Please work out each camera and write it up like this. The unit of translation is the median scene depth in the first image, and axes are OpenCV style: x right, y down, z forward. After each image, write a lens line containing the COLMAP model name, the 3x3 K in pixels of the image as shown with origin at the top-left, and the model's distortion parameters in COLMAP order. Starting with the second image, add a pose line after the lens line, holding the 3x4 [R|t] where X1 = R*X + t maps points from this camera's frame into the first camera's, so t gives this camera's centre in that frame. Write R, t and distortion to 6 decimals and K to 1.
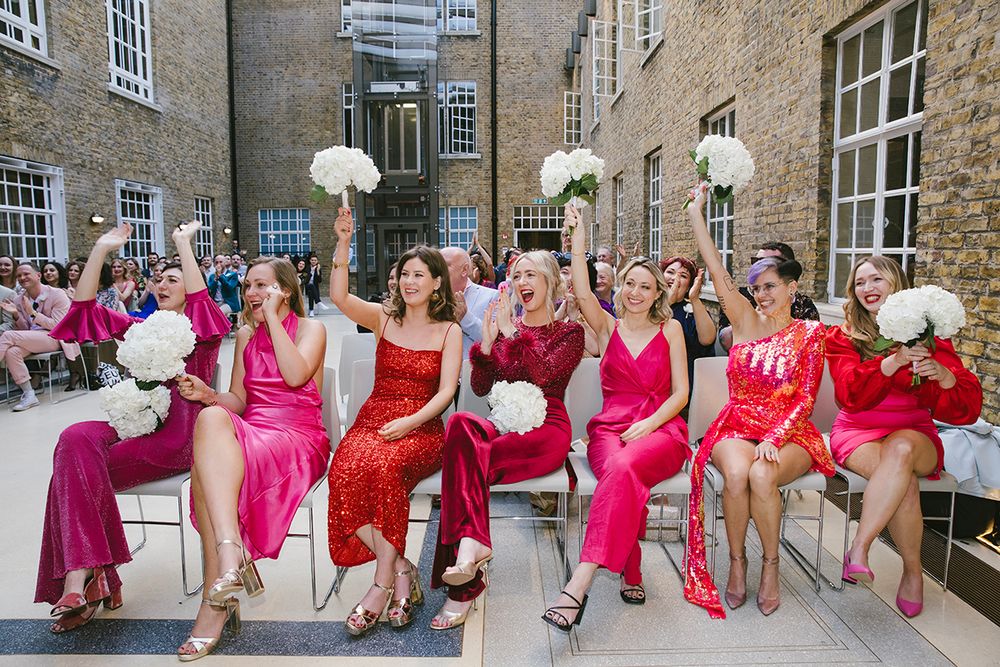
lens RADIAL K [[673.9, 0, 499.5], [0, 673.9, 338.2], [0, 0, 1]] dist [-0.004872, 0.003748]
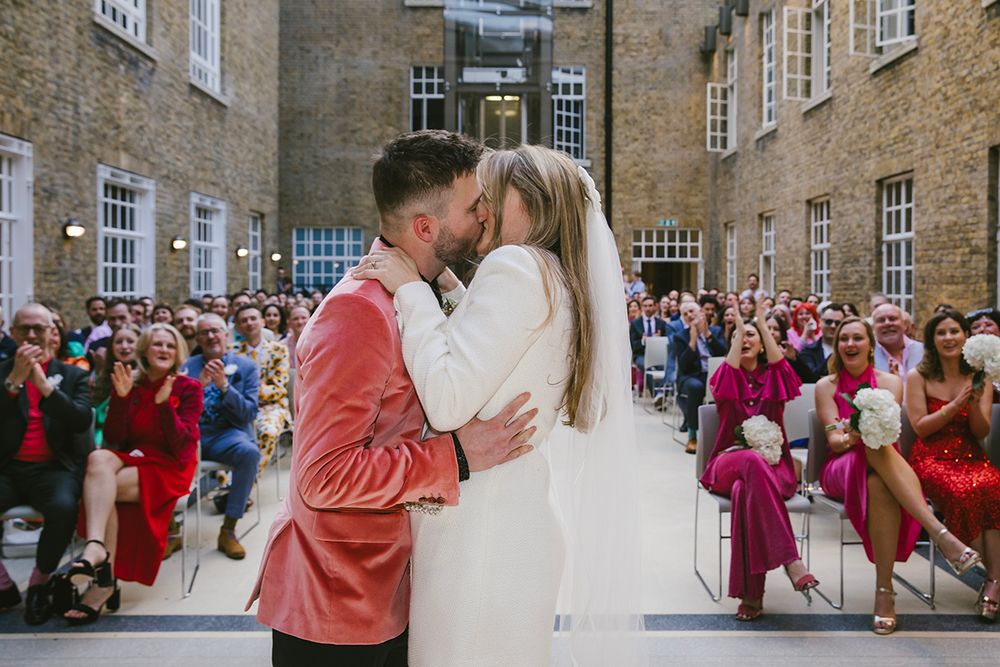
lens RADIAL K [[1014.0, 0, 500.3], [0, 1014.0, 330.4], [0, 0, 1]] dist [0.095652, 0.000000]
pose [[0.999434, 0.012545, 0.031209, -0.164725], [-0.010084, 0.996917, -0.077815, 0.009439], [-0.032089, 0.077456, 0.996479, -0.132623]]
